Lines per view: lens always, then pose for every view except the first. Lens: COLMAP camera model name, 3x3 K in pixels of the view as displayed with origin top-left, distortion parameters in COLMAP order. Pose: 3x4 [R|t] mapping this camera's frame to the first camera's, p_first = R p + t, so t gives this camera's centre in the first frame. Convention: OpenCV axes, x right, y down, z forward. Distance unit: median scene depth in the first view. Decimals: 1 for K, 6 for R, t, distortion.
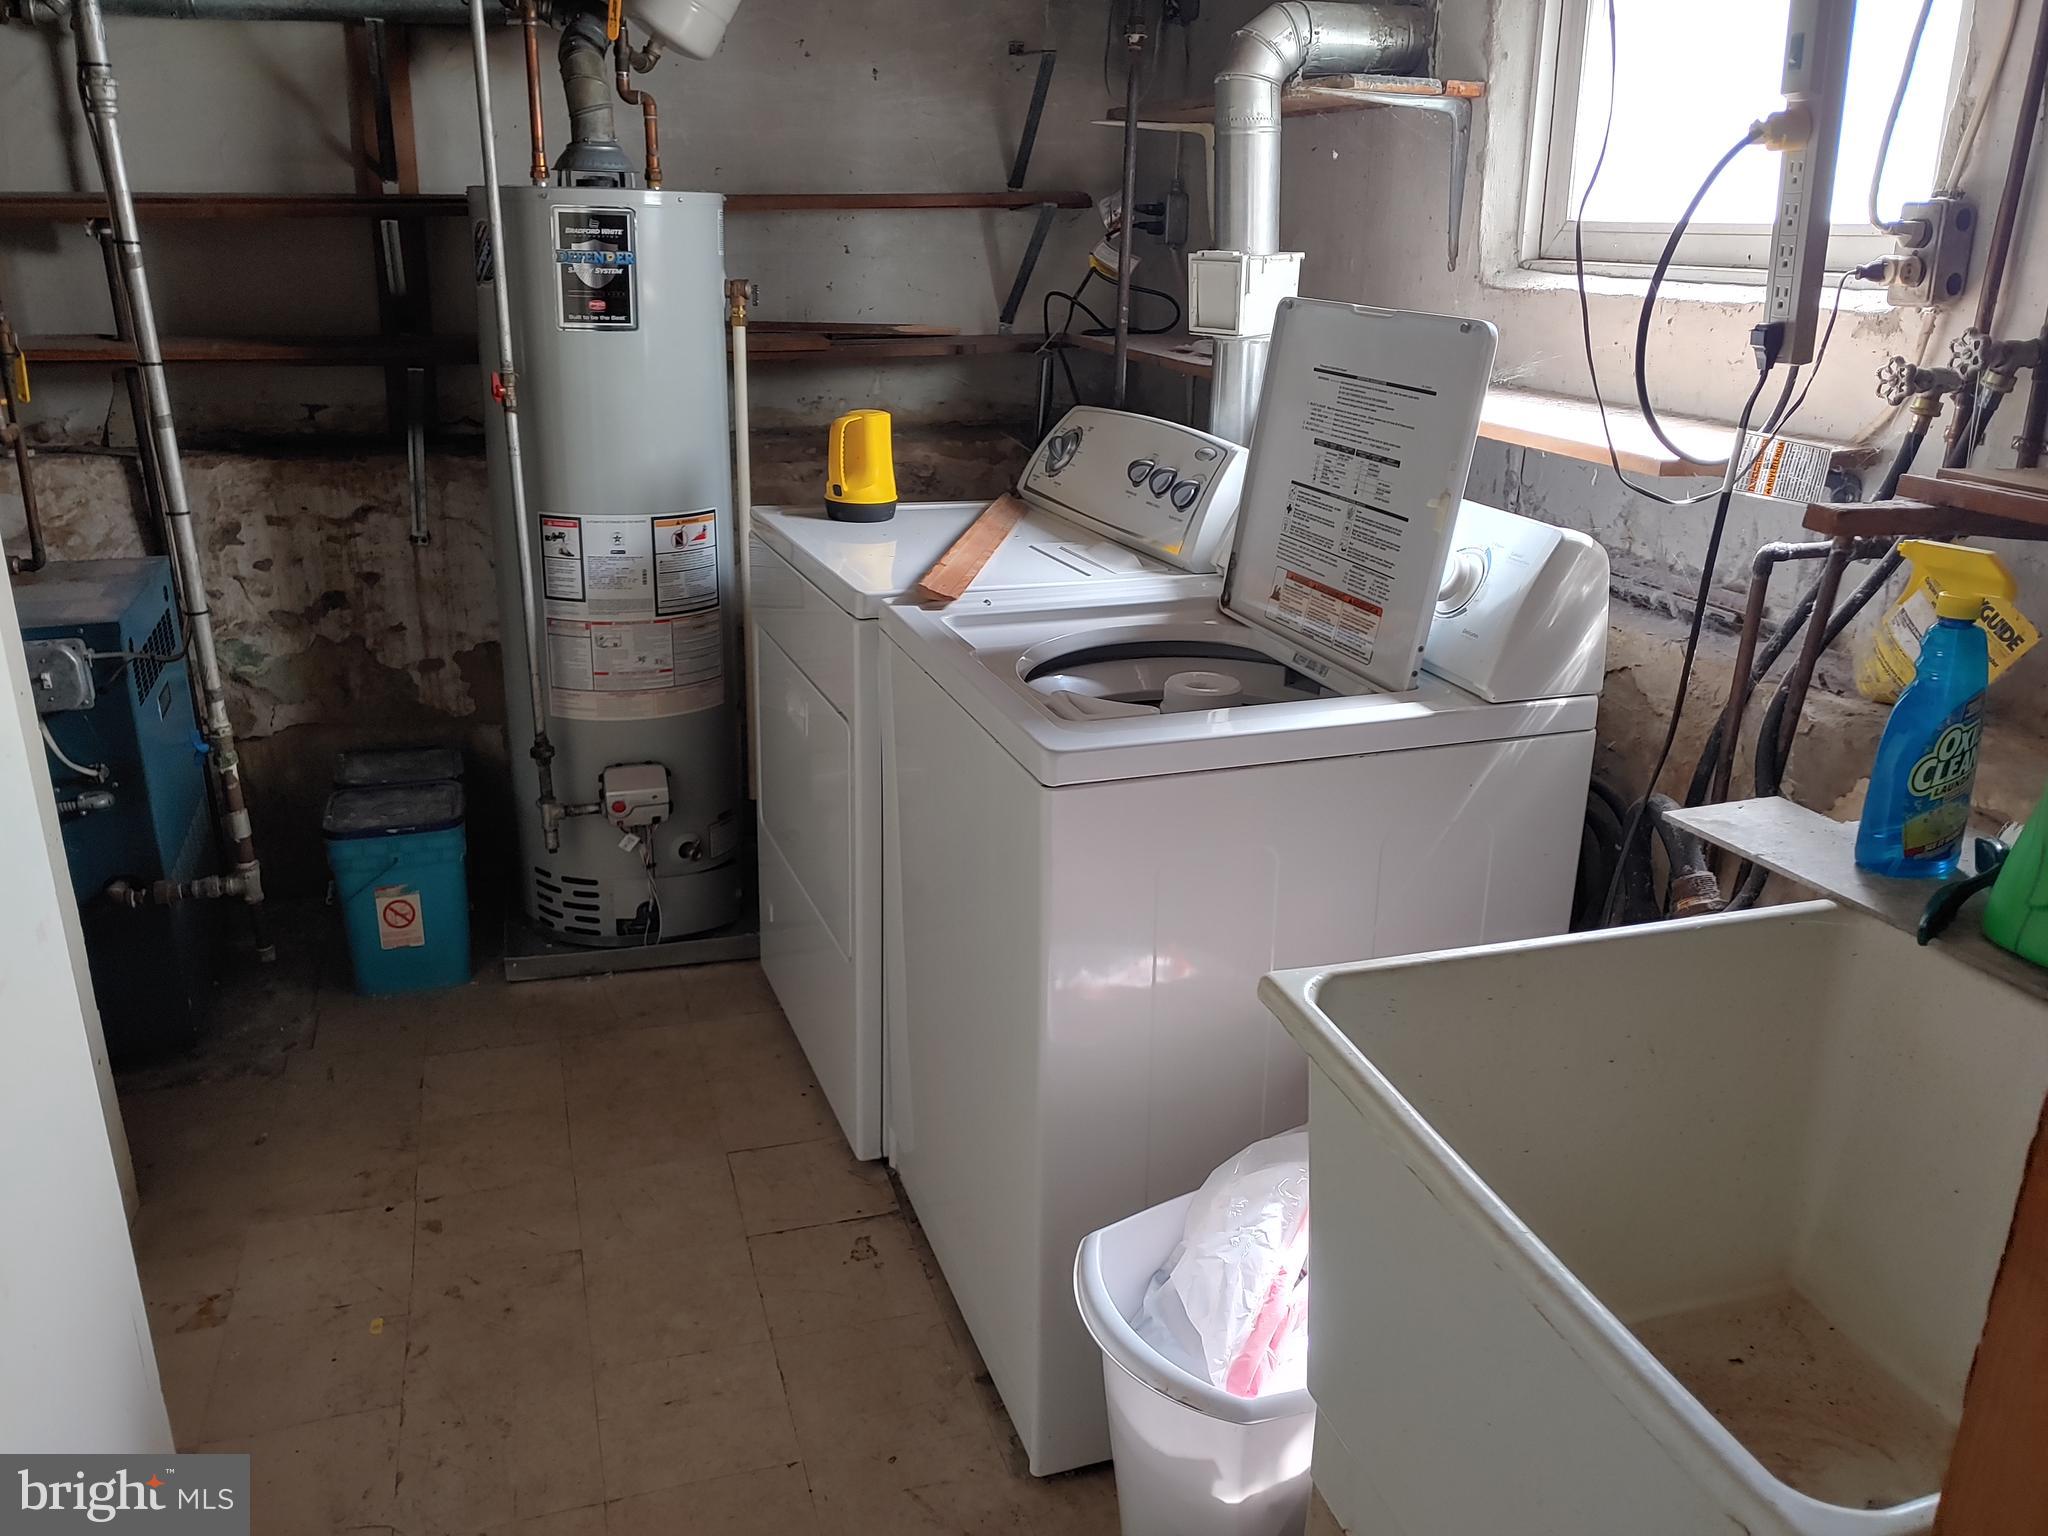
lens RADIAL K [[1659.2, 0, 1024.0], [0, 1659.2, 768.0], [0, 0, 1]] dist [0.084197, -0.273943]
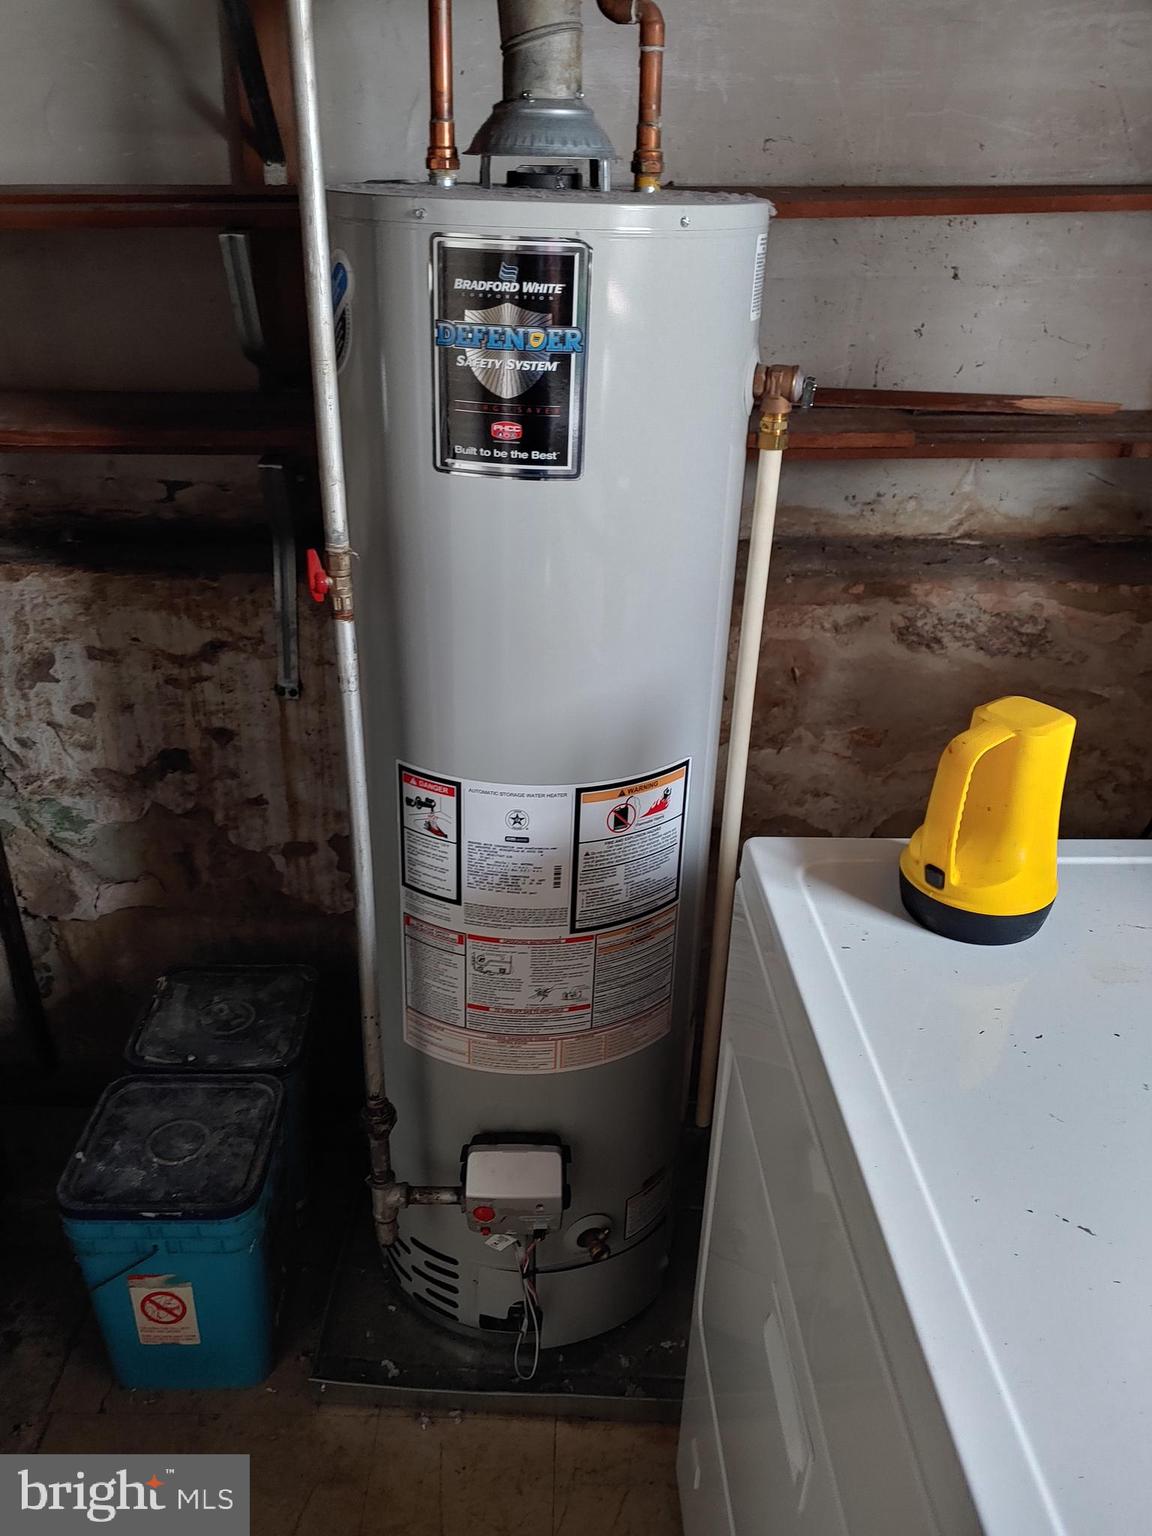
lens RADIAL K [[1244.4, 0, 576.0], [0, 1244.4, 768.0], [0, 0, 1]] dist [0.084197, -0.273943]
pose [[0.951641, 0.144445, -0.271136, -0.100961], [-0.103968, 0.981919, 0.158197, -0.212574], [0.289084, -0.122357, 0.949452, 0.554904]]
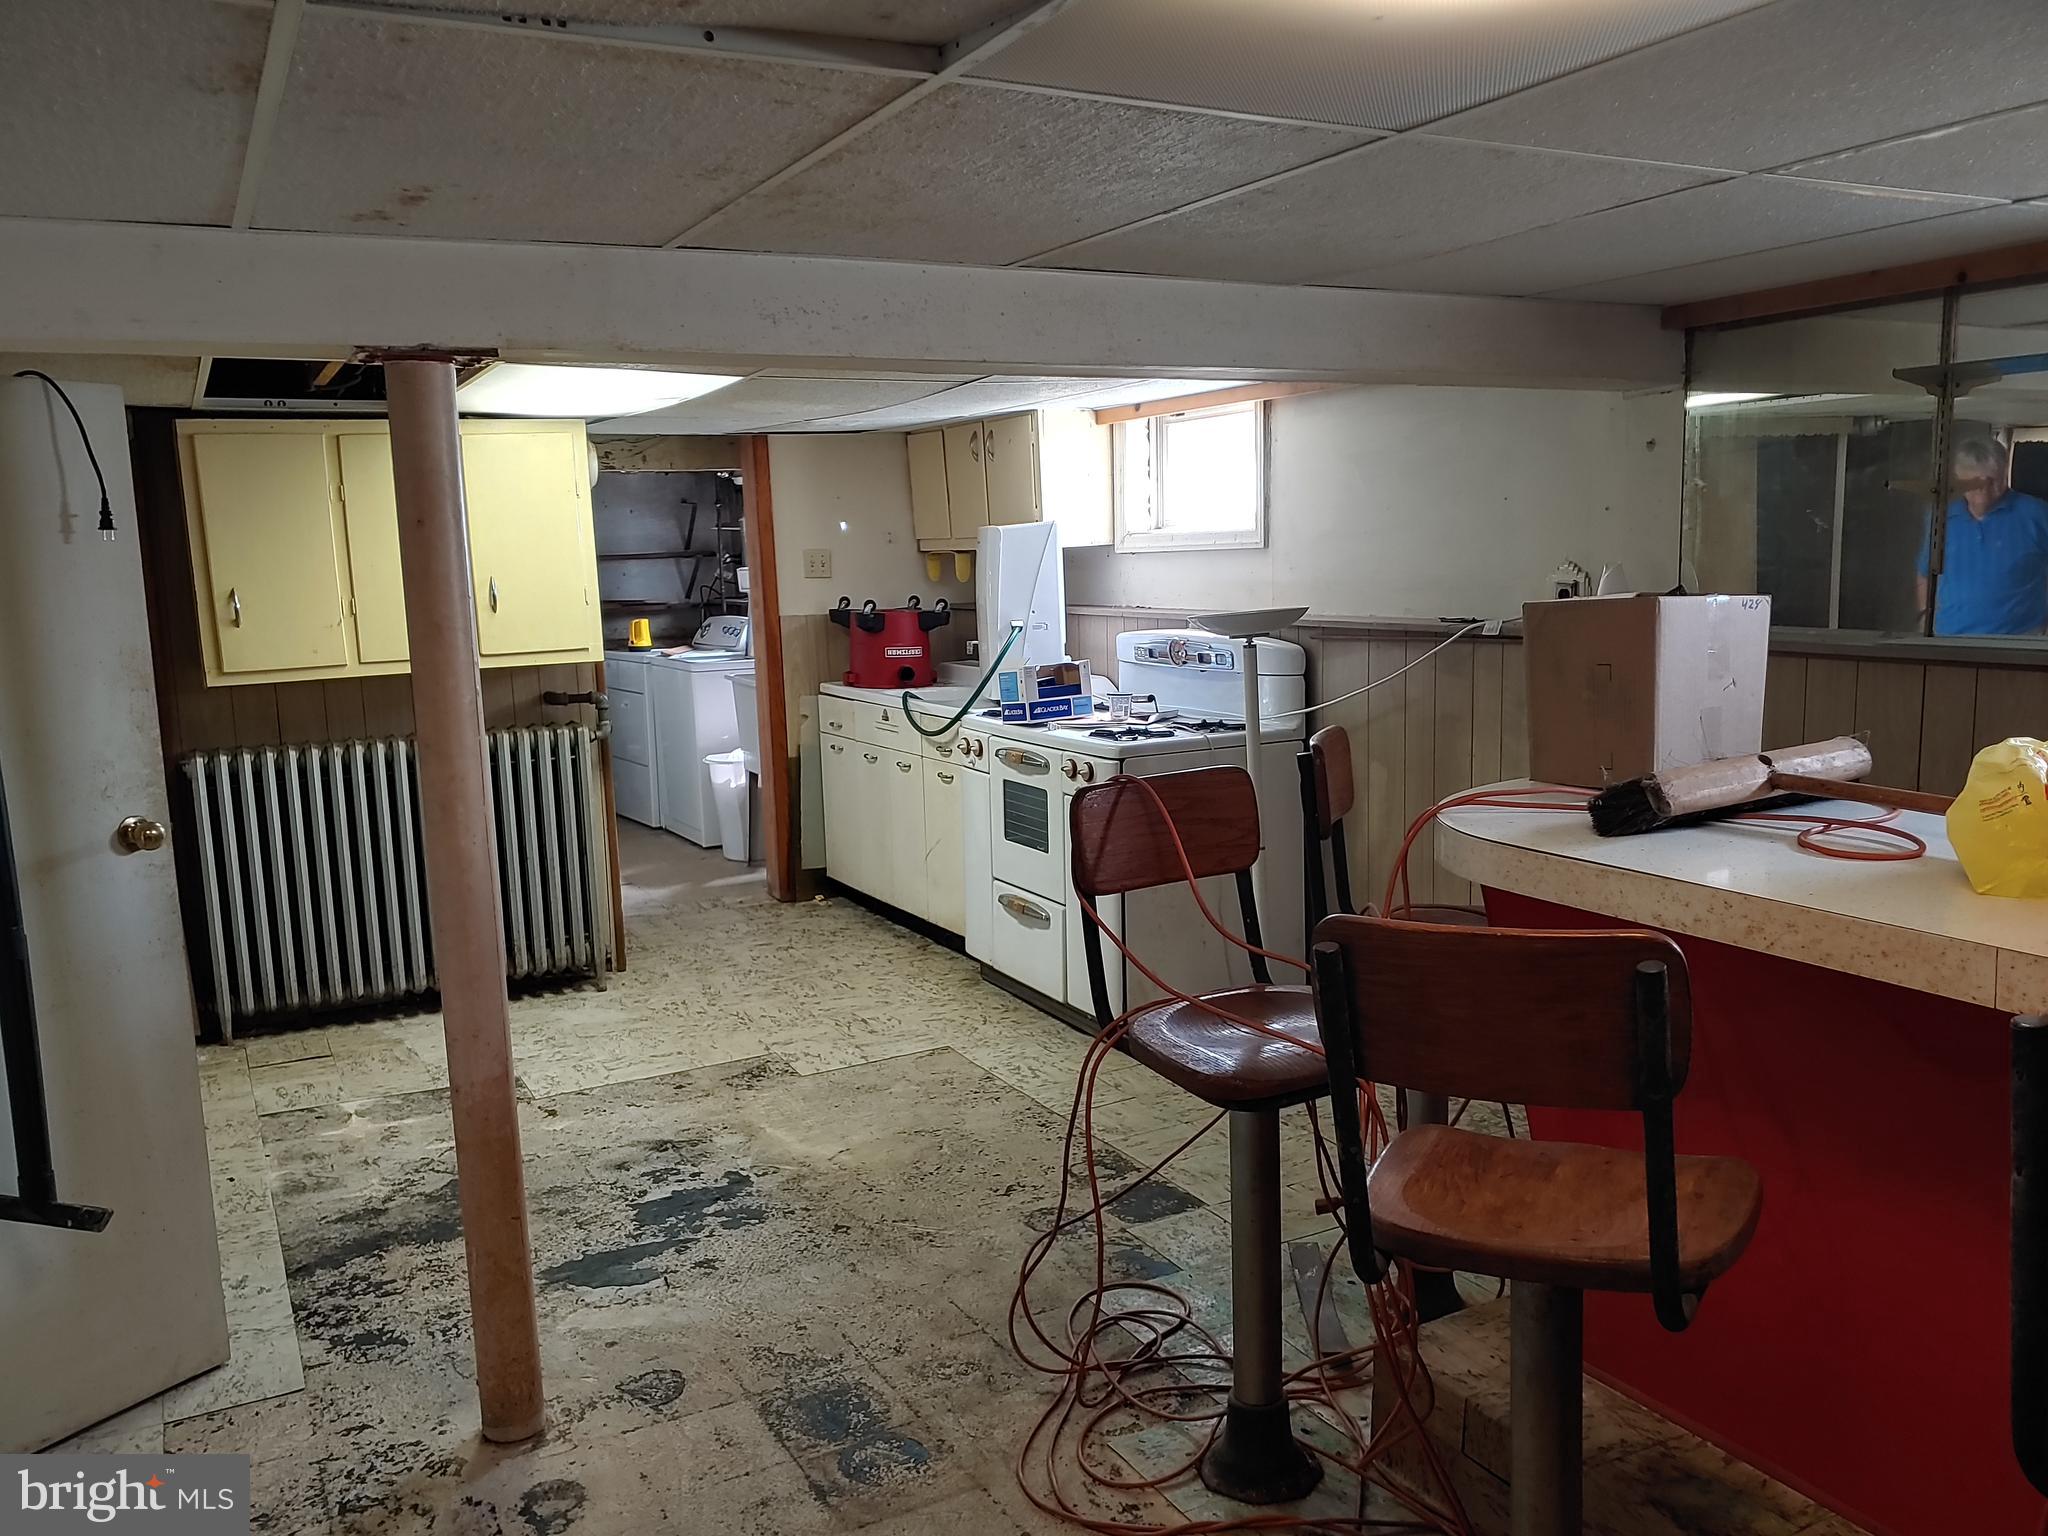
lens RADIAL K [[1659.2, 0, 1024.0], [0, 1659.2, 768.0], [0, 0, 1]] dist [0.084197, -0.273943]
pose [[0.983821, -0.063632, 0.167474, 0.103301], [0.094569, 0.978405, -0.183797, 0.982734], [-0.152161, 0.196661, 0.968592, -2.929750]]
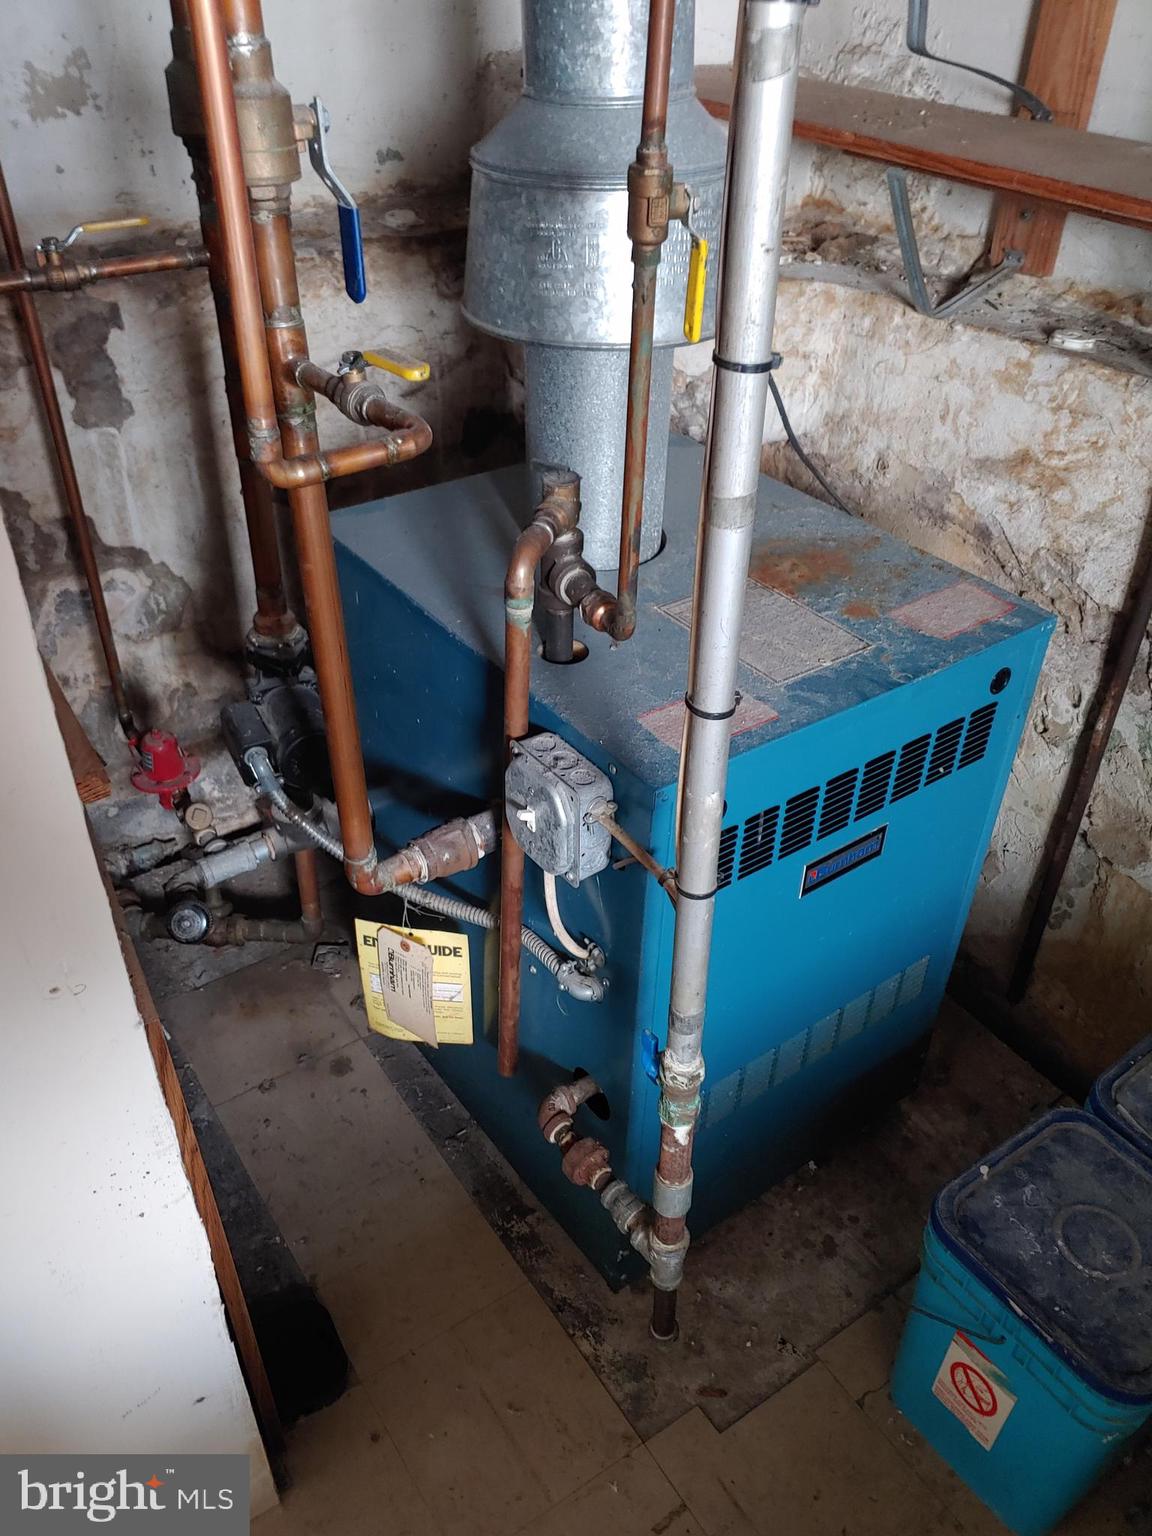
lens RADIAL K [[1197.8, 0, 605.2], [0, 1197.8, 766.6], [0, 0, 1]] dist [0.067236, -0.001478]
pose [[0.304823, 0.578358, -0.756693, -0.208489], [-0.342499, 0.807920, 0.479541, -0.218562], [0.888694, 0.112991, 0.444360, 0.642647]]
